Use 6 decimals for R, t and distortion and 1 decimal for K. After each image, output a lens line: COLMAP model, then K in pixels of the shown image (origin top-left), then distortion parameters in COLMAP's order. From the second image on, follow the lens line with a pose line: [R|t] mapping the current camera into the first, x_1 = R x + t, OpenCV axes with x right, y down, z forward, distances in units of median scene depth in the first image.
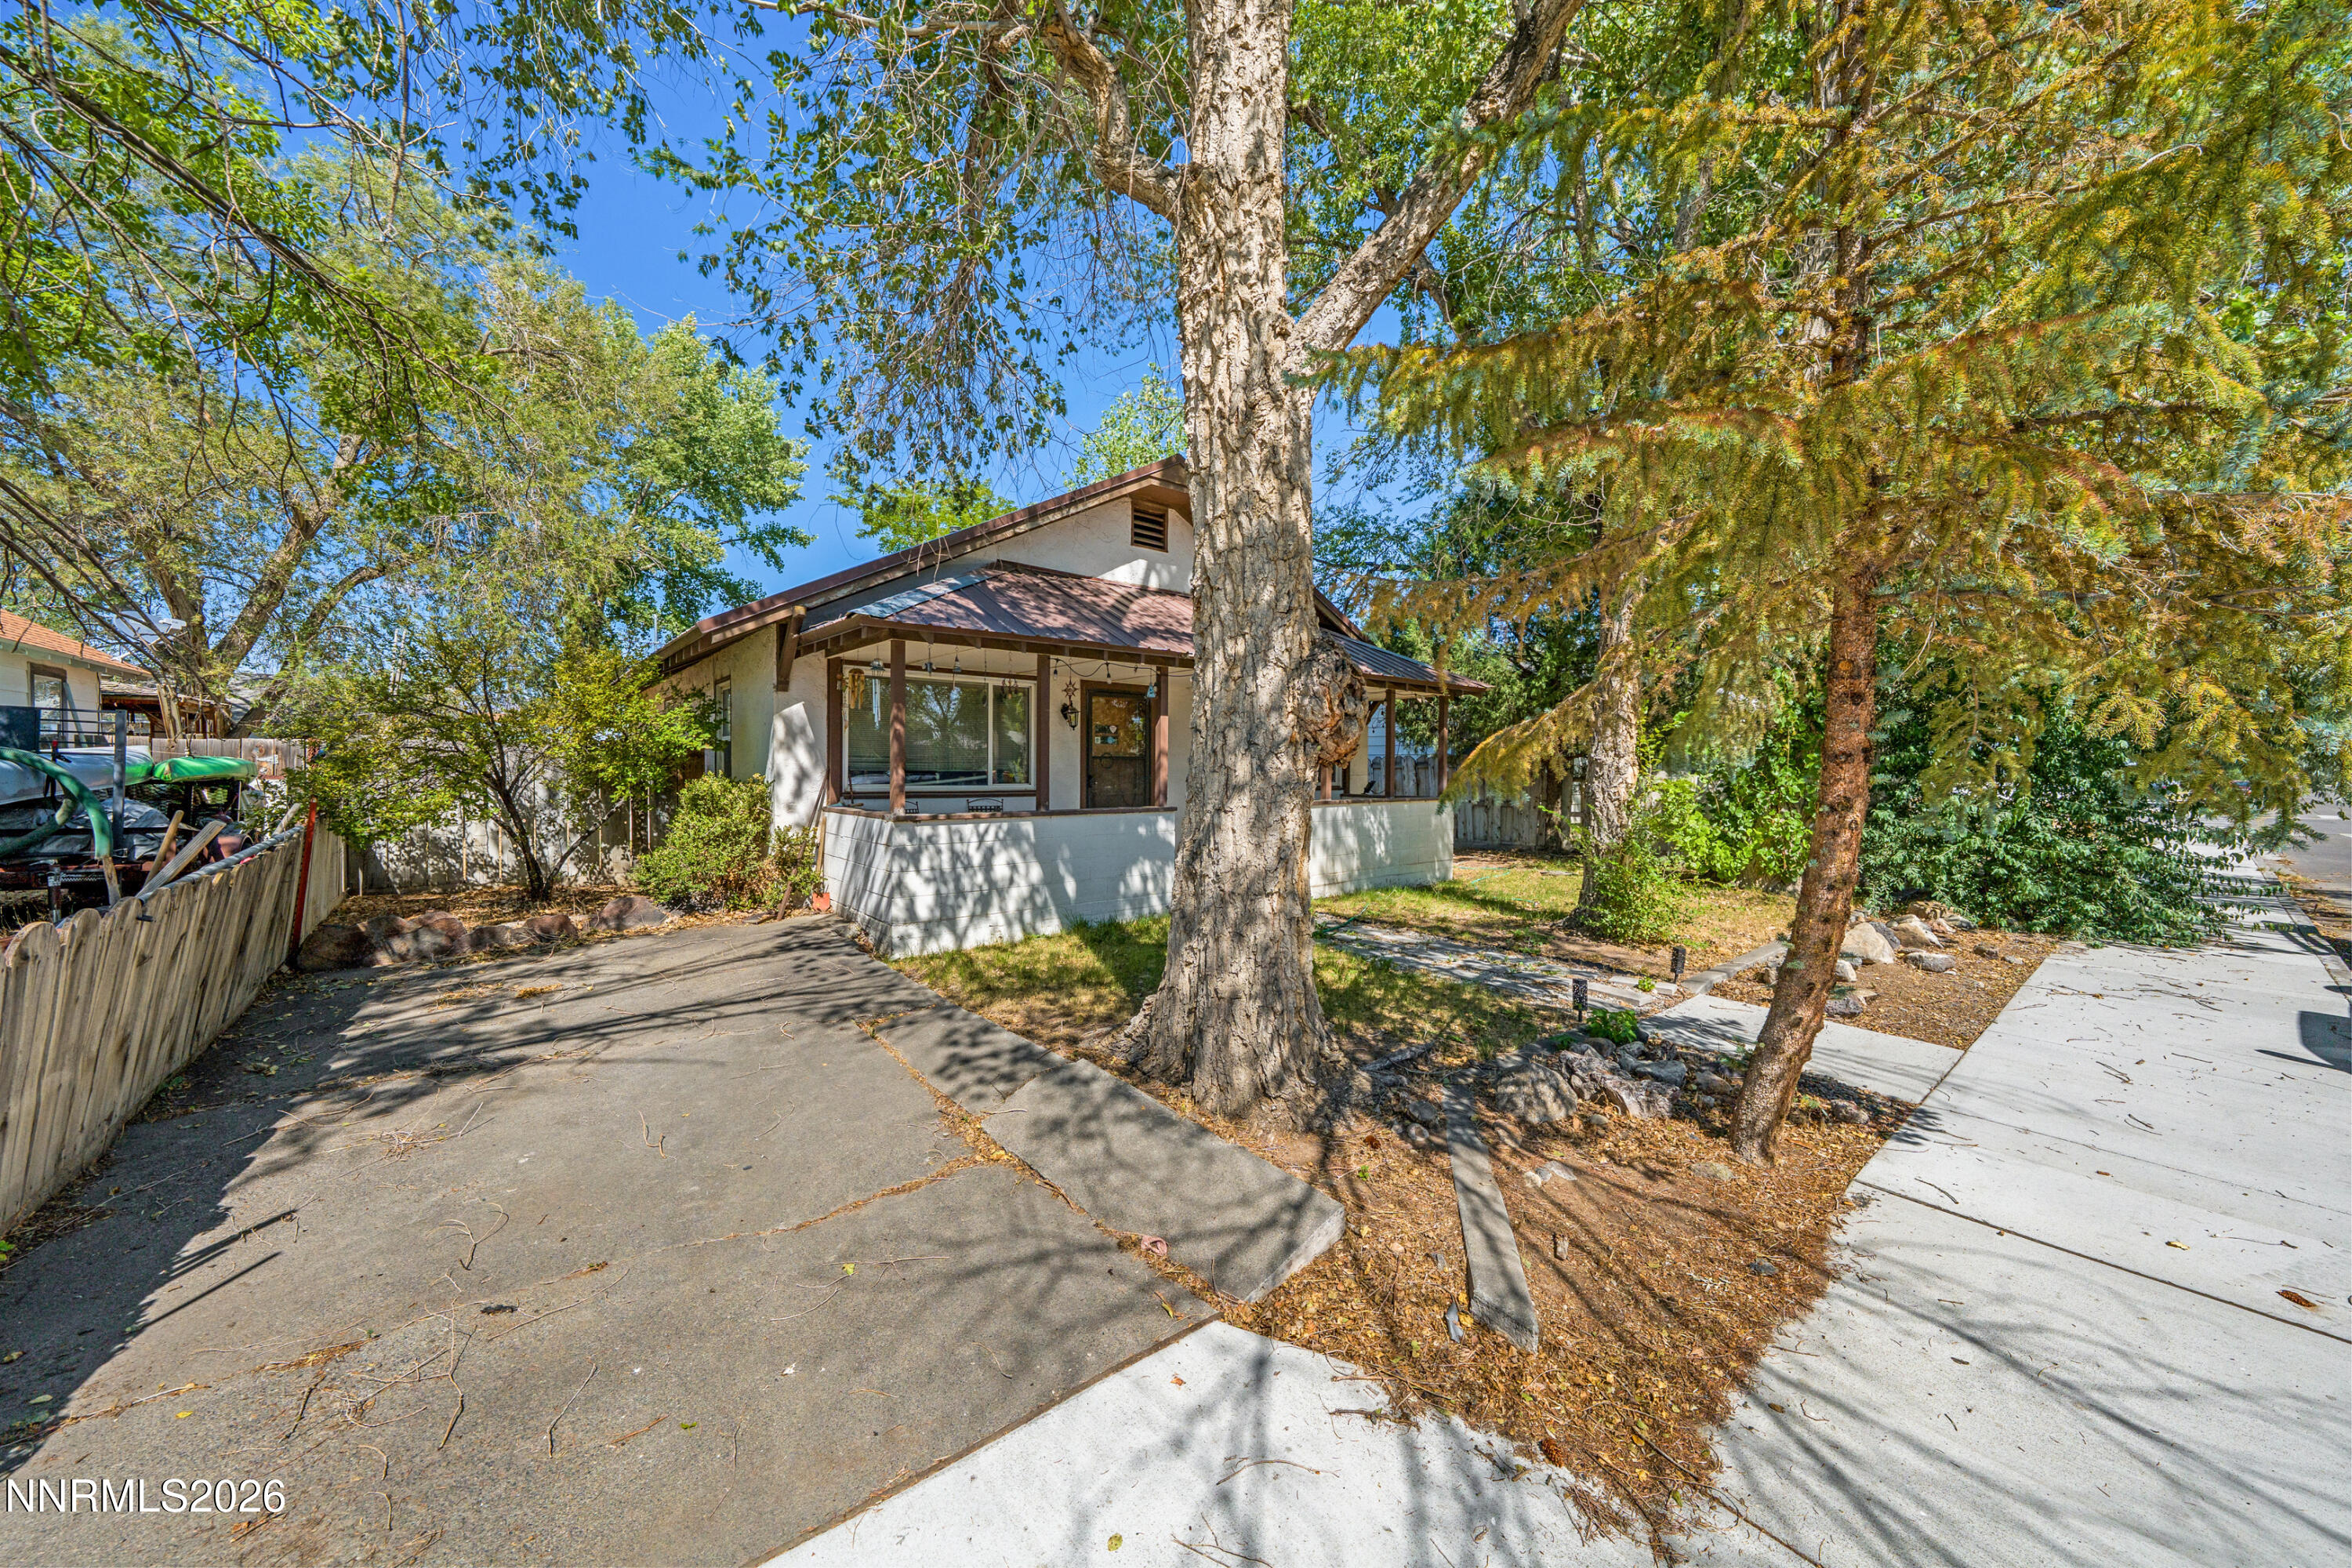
lens RADIAL K [[816.9, 0, 1176.0], [0, 816.9, 784.0], [0, 0, 1]] dist [0.000507, -0.002634]
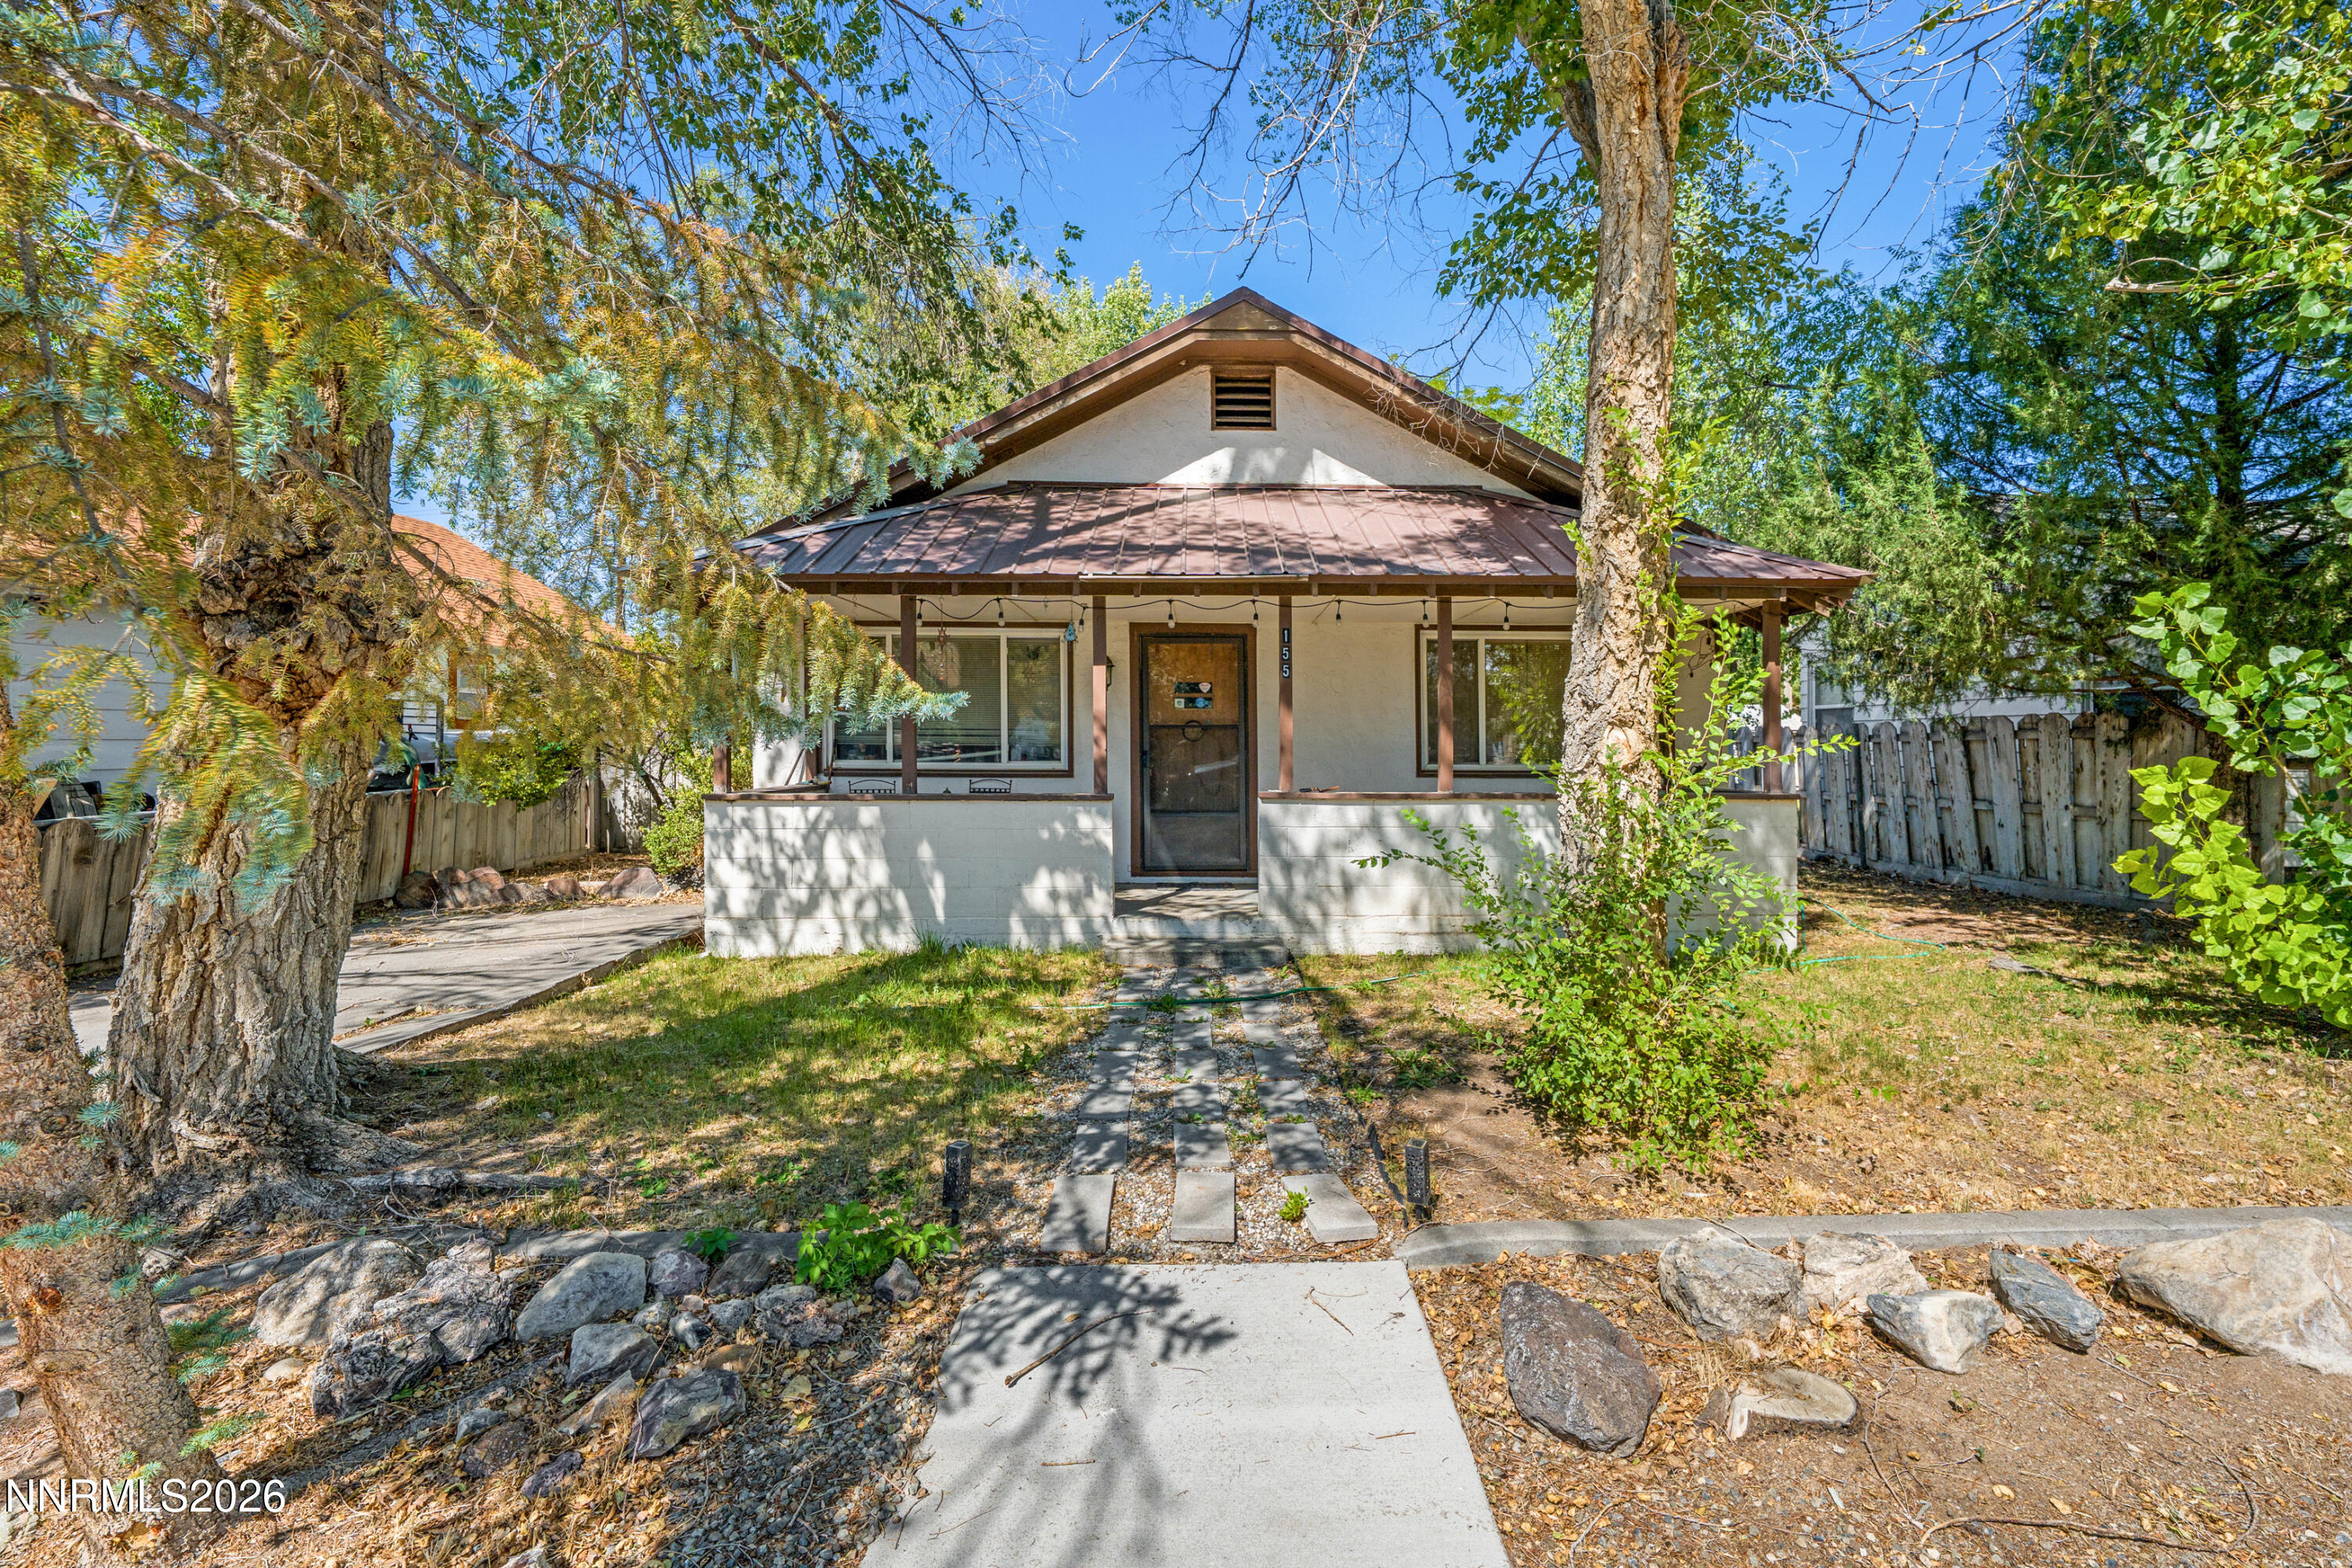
lens RADIAL K [[1048.7, 0, 1176.8], [0, 1048.7, 732.2], [0, 0, 1]] dist [-0.001404, -0.000073]
pose [[0.787500, -0.020223, -0.615982, 0.519695], [-0.006398, 0.999139, -0.040983, 0.010573], [0.616281, 0.036215, 0.786693, 0.290017]]
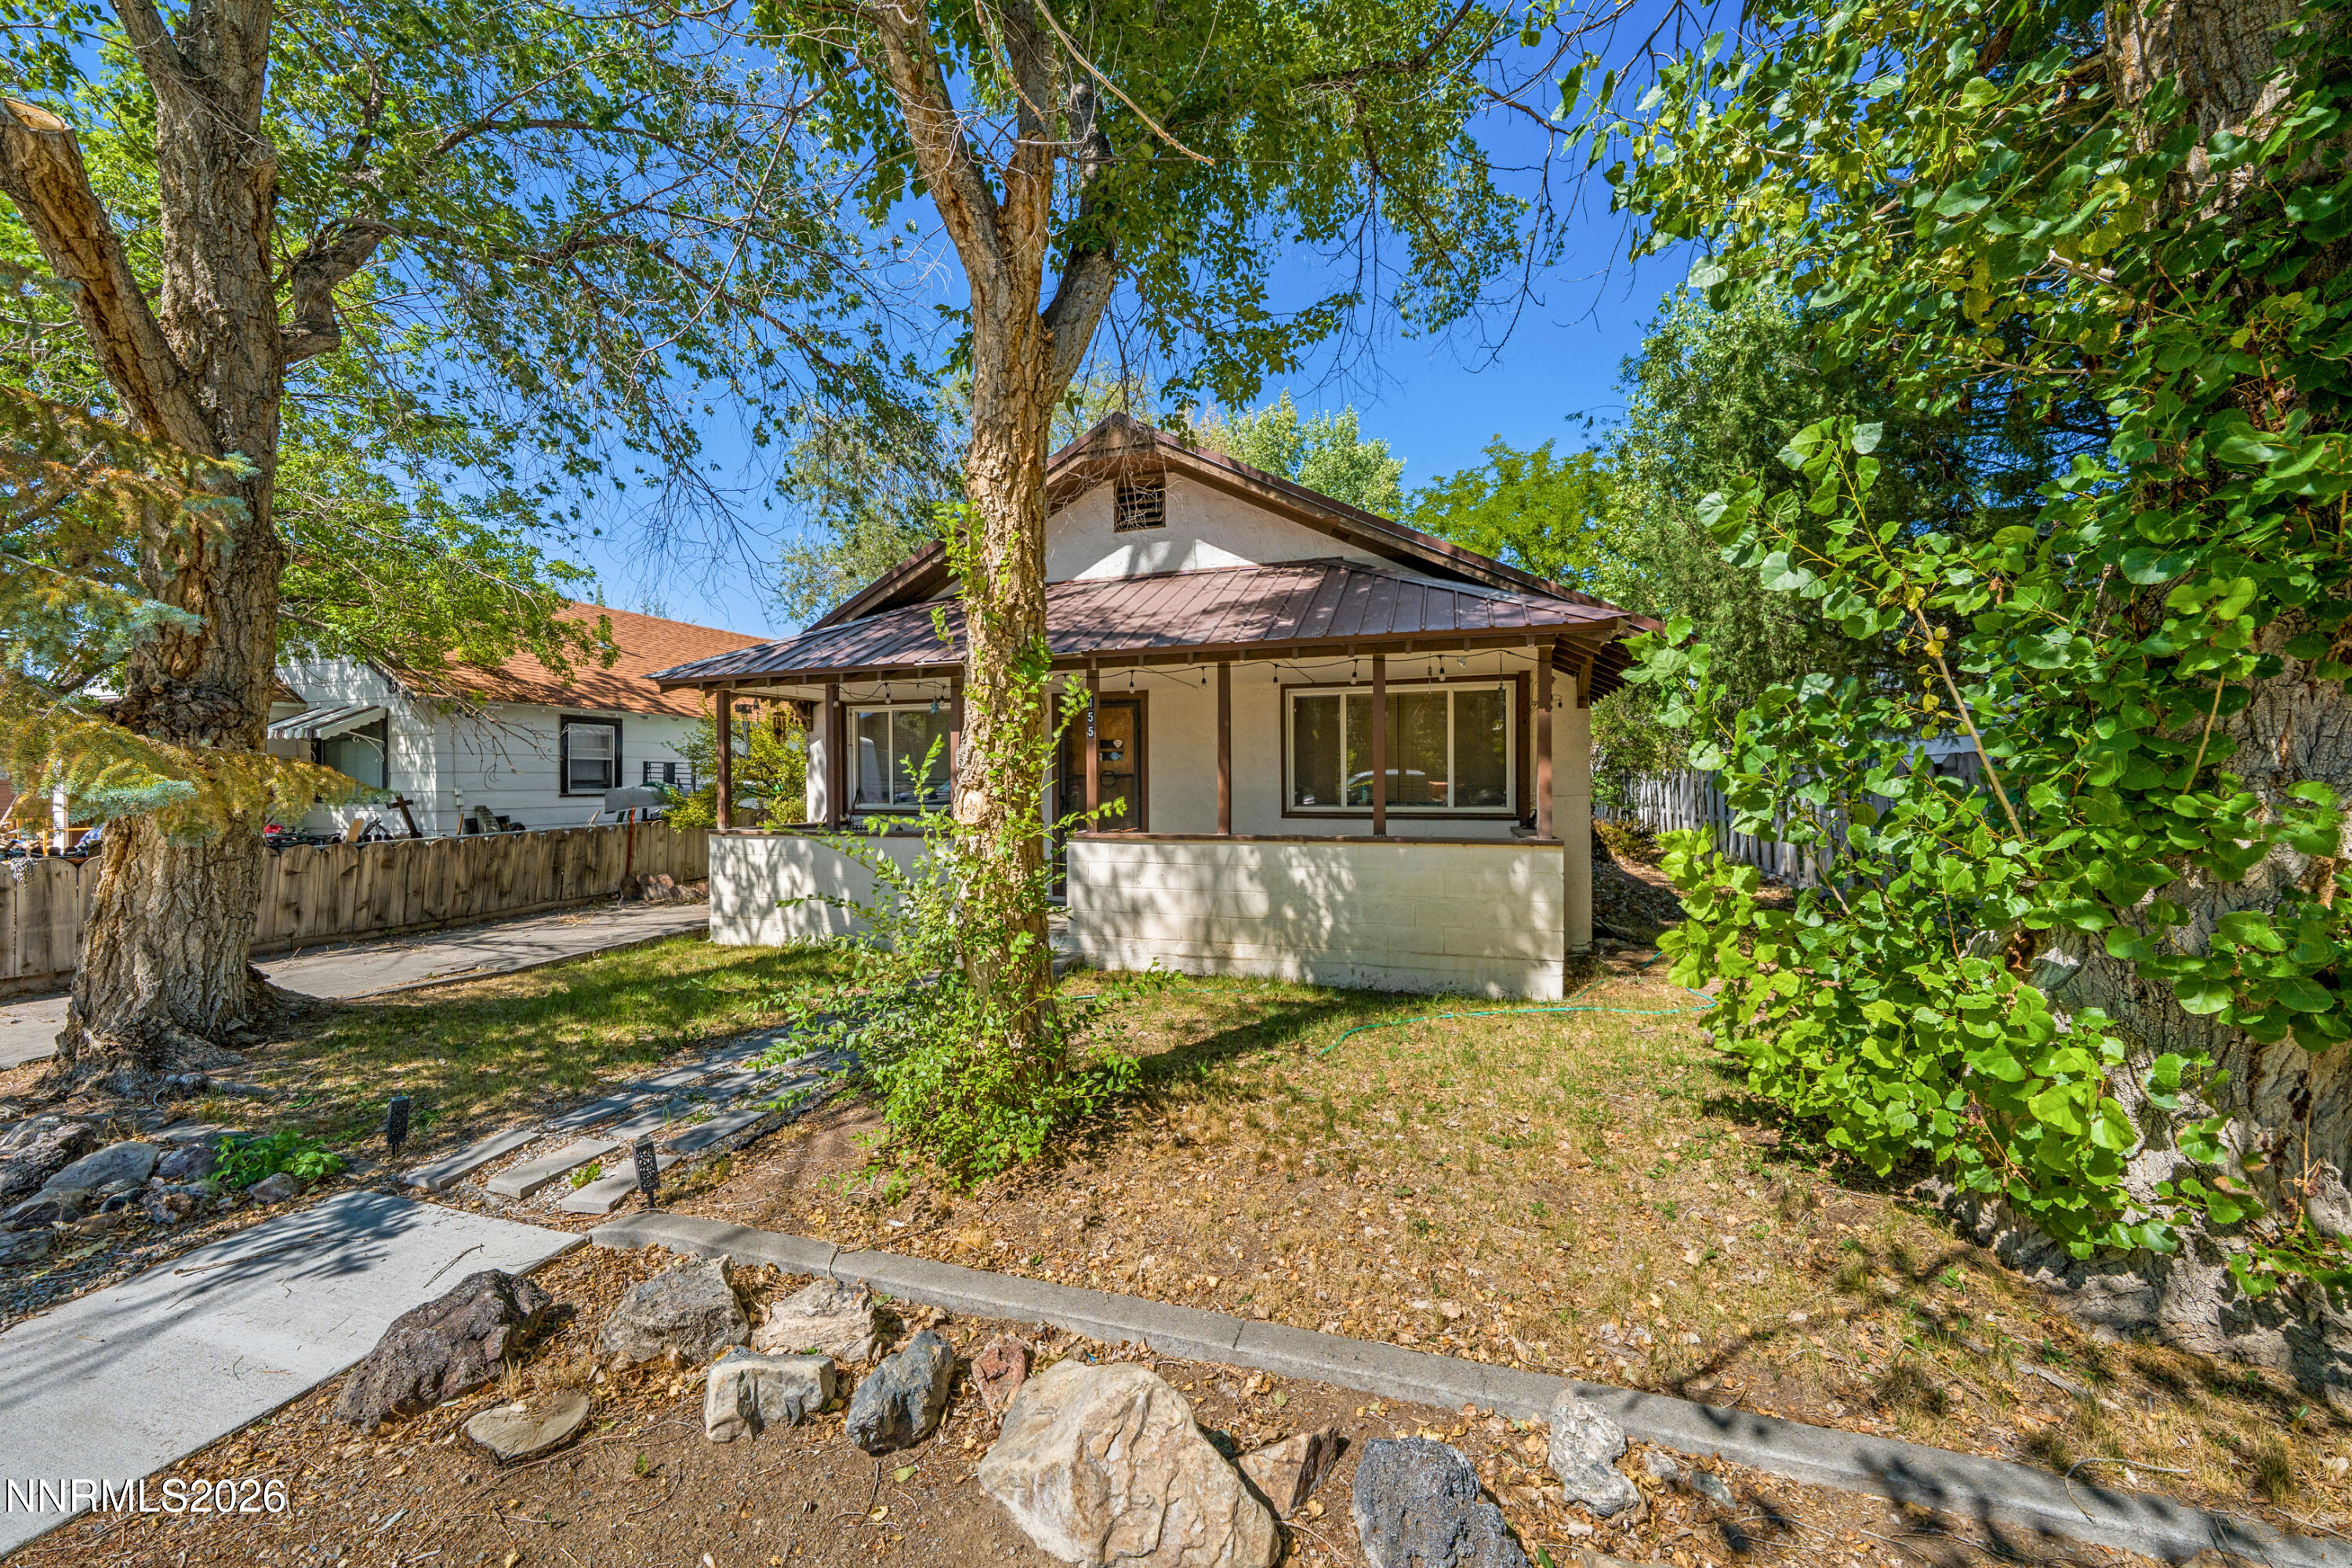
lens RADIAL K [[816.9, 0, 1176.0], [0, 816.9, 784.0], [0, 0, 1]] dist [0.000507, -0.002634]
pose [[0.551378, -0.015005, -0.834120, 0.764126], [-0.004849, 0.999764, -0.021190, -0.005103], [0.834241, 0.015728, 0.551175, 0.622189]]
